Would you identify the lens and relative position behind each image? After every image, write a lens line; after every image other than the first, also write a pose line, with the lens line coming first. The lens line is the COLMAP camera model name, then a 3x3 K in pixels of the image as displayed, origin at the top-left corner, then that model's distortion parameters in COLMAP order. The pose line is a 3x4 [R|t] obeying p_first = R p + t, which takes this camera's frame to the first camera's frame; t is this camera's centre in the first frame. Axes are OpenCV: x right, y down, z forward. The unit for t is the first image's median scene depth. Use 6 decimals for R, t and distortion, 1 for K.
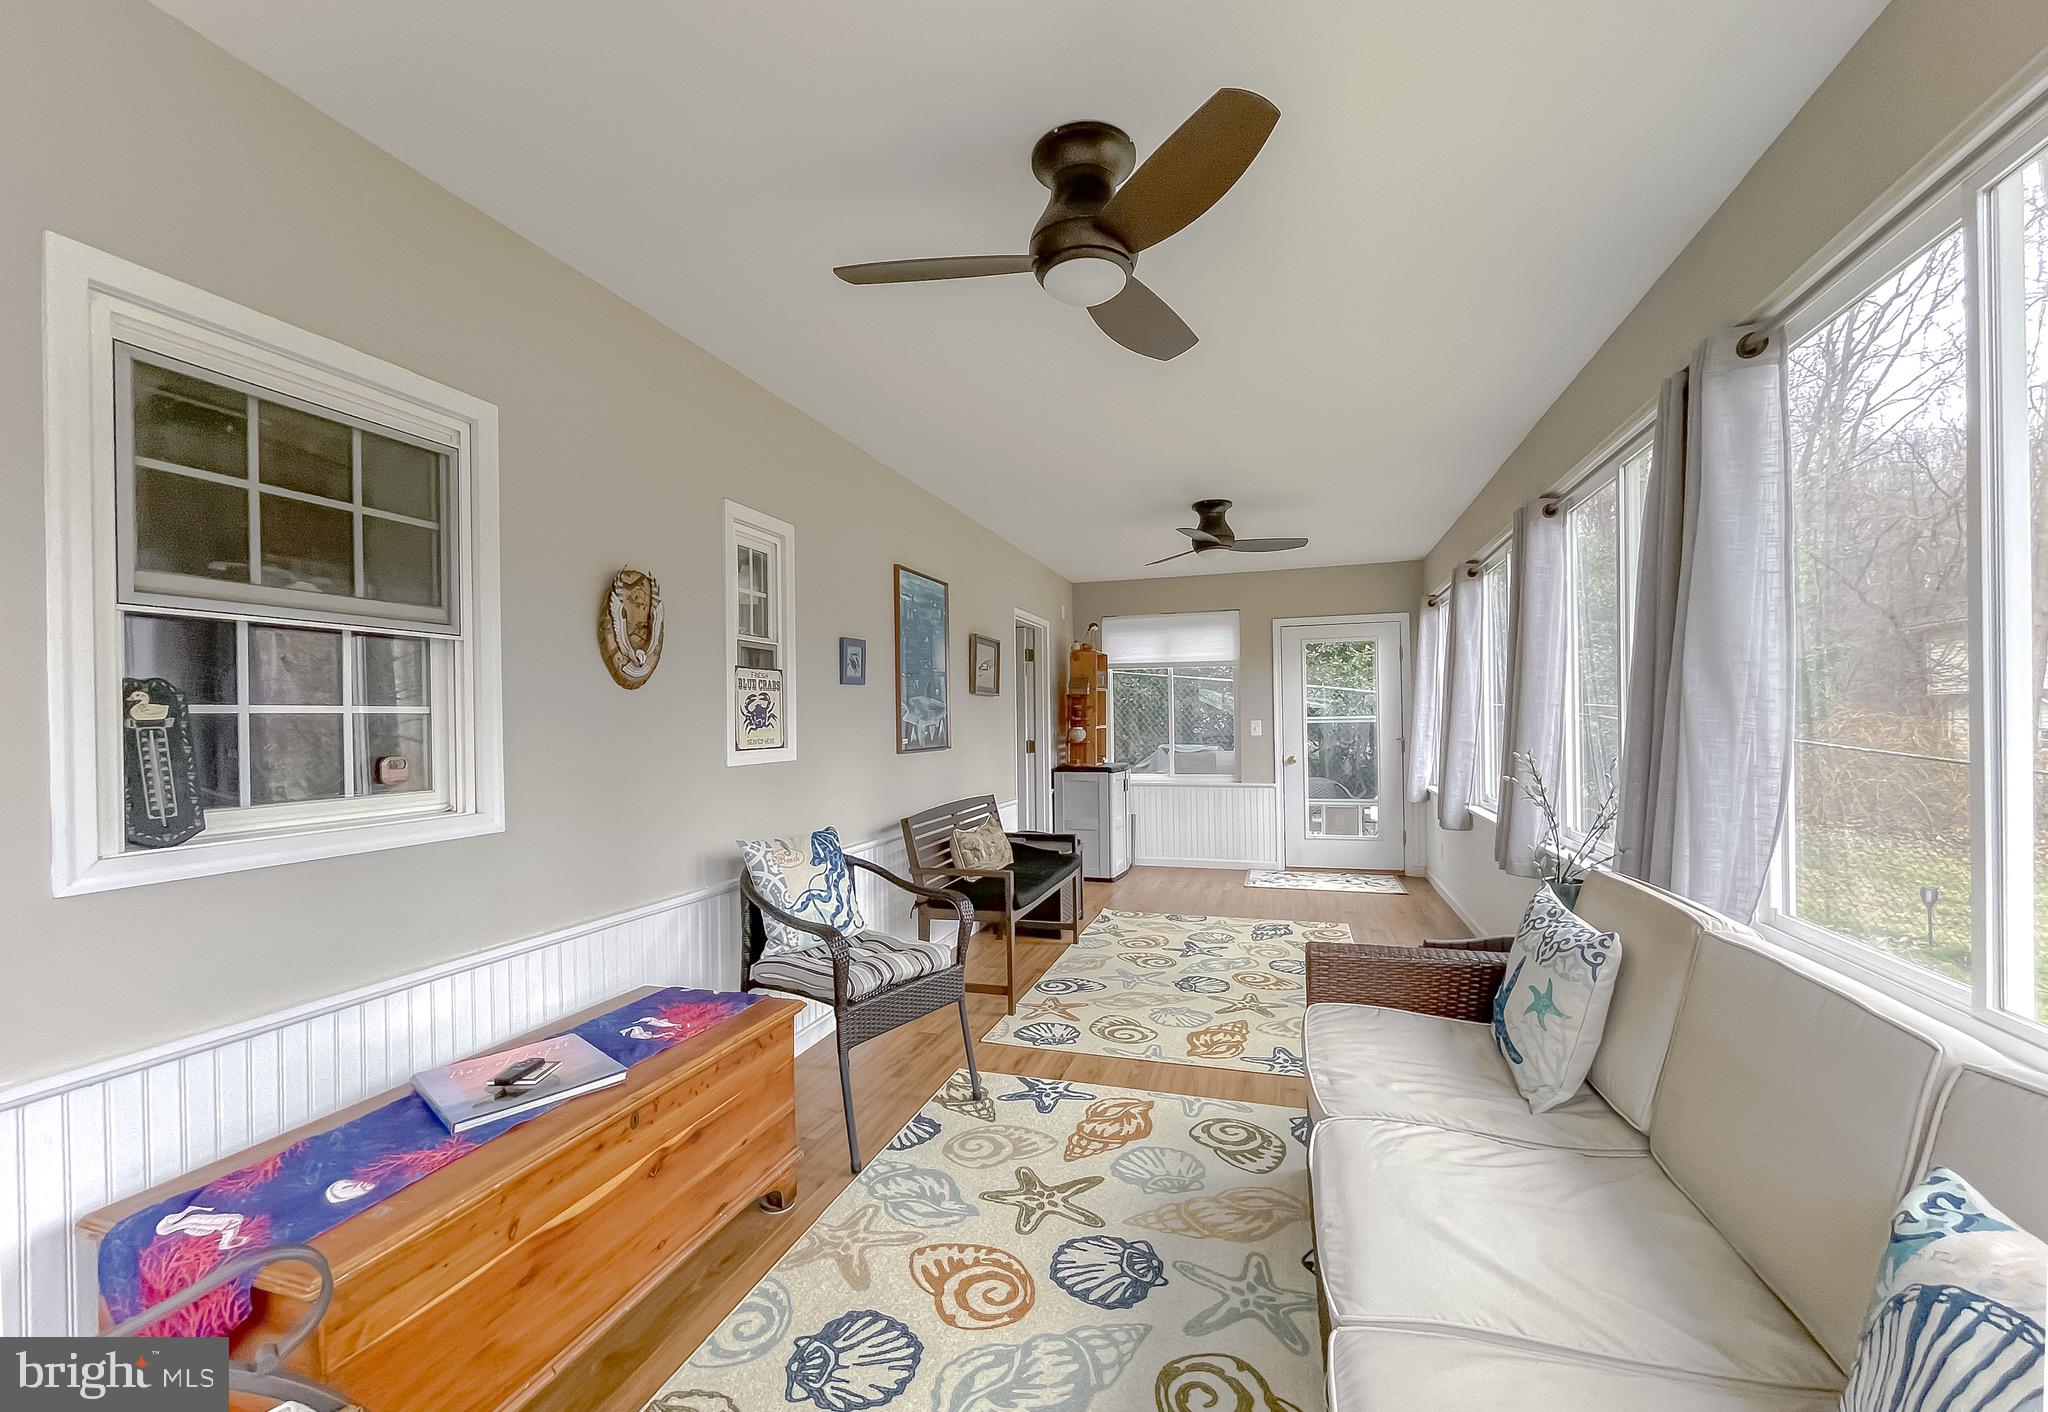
lens RADIAL K [[844.2, 0, 1012.0], [0, 844.2, 728.0], [0, 0, 1]] dist [-0.017577, 0.000112]
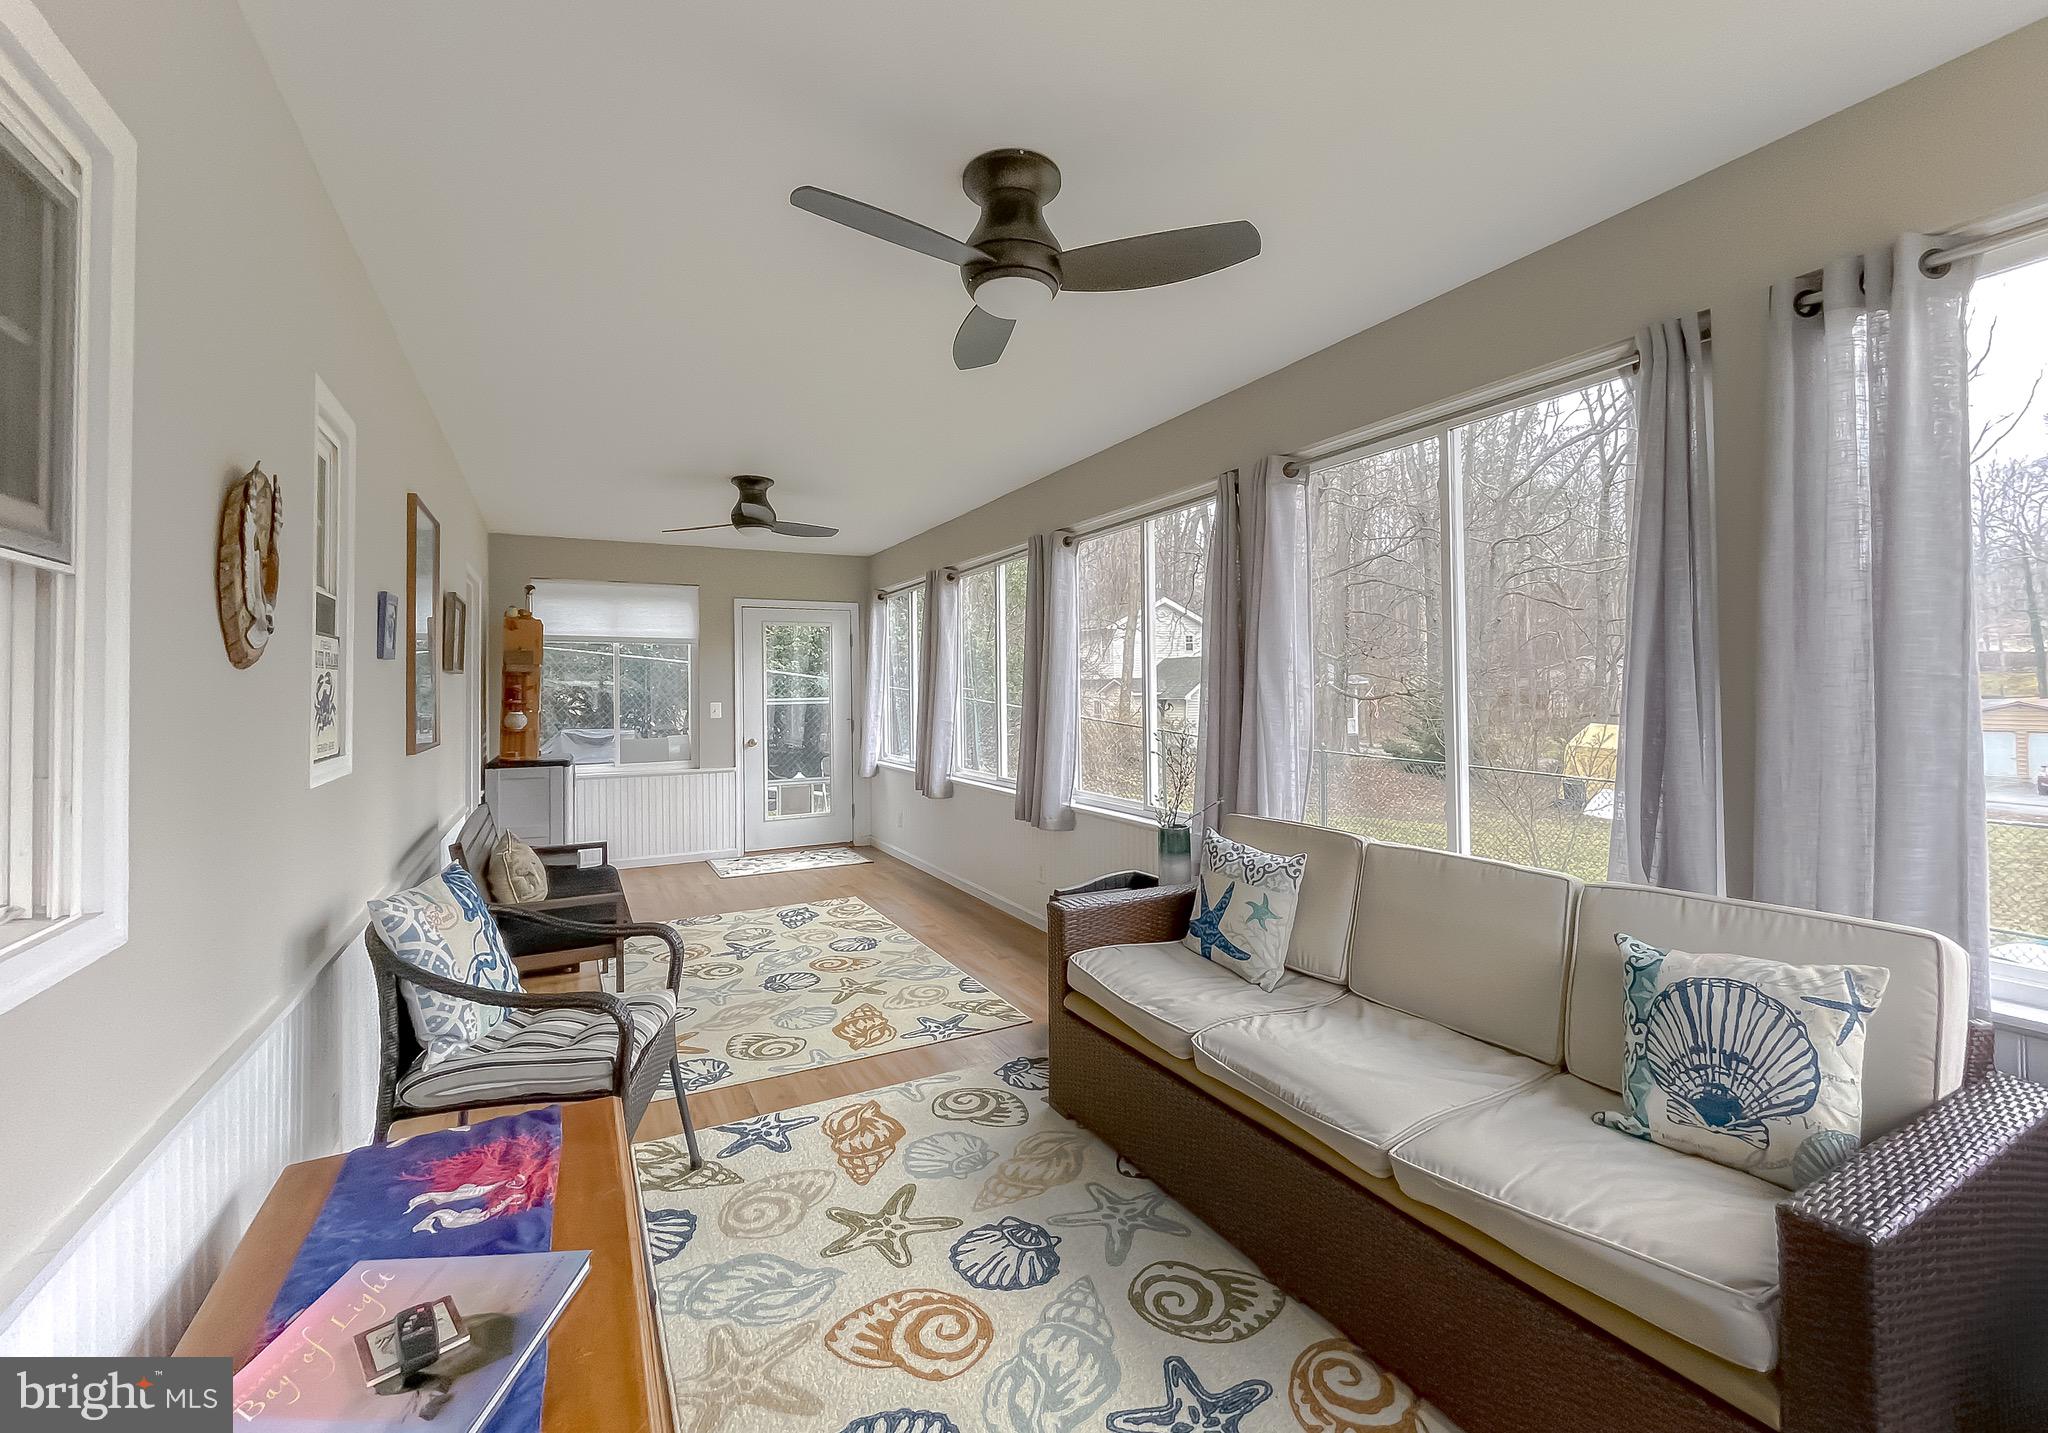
lens RADIAL K [[867.2, 0, 1021.1], [0, 867.2, 676.7], [0, 0, 1]] dist [-0.015915, 0.000216]
pose [[0.699084, 0.016500, 0.714849, -0.434386], [0.007175, 0.999522, -0.030088, -0.015982], [-0.715004, 0.026163, 0.698631, 0.164309]]
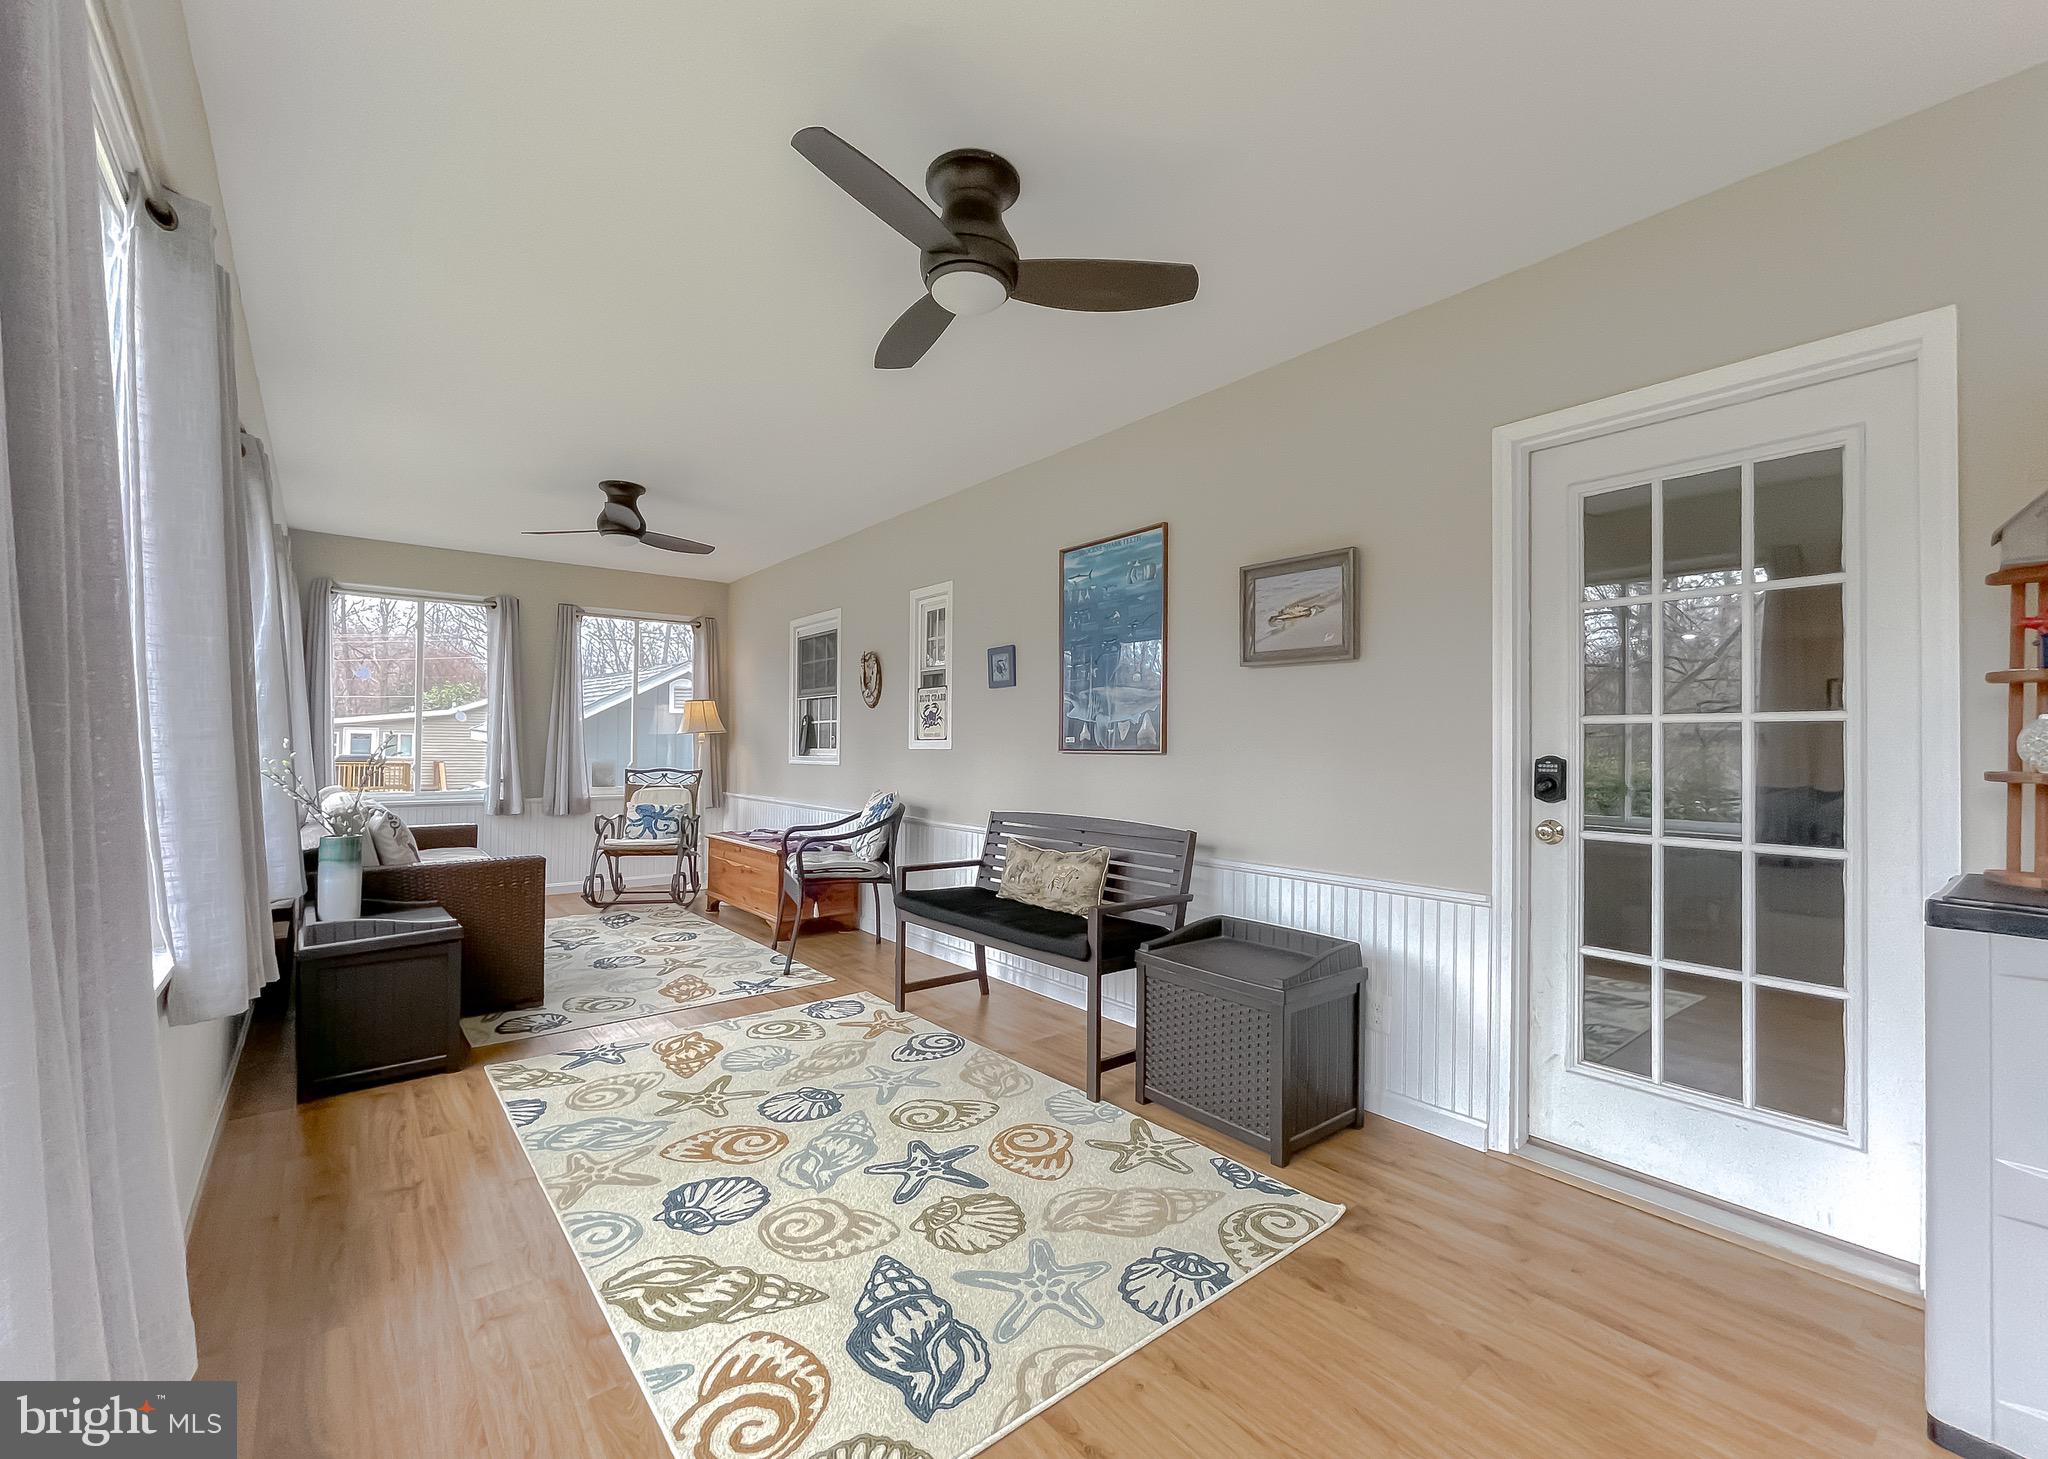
lens RADIAL K [[870.0, 0, 1024.0], [0, 870.0, 729.5], [0, 0, 1]] dist [-0.001544, -0.000086]
pose [[-0.545204, -0.011003, -0.838231, 1.021374], [-0.008963, 0.999933, -0.007296, 0.017583], [0.838256, 0.003536, -0.545266, 2.190361]]
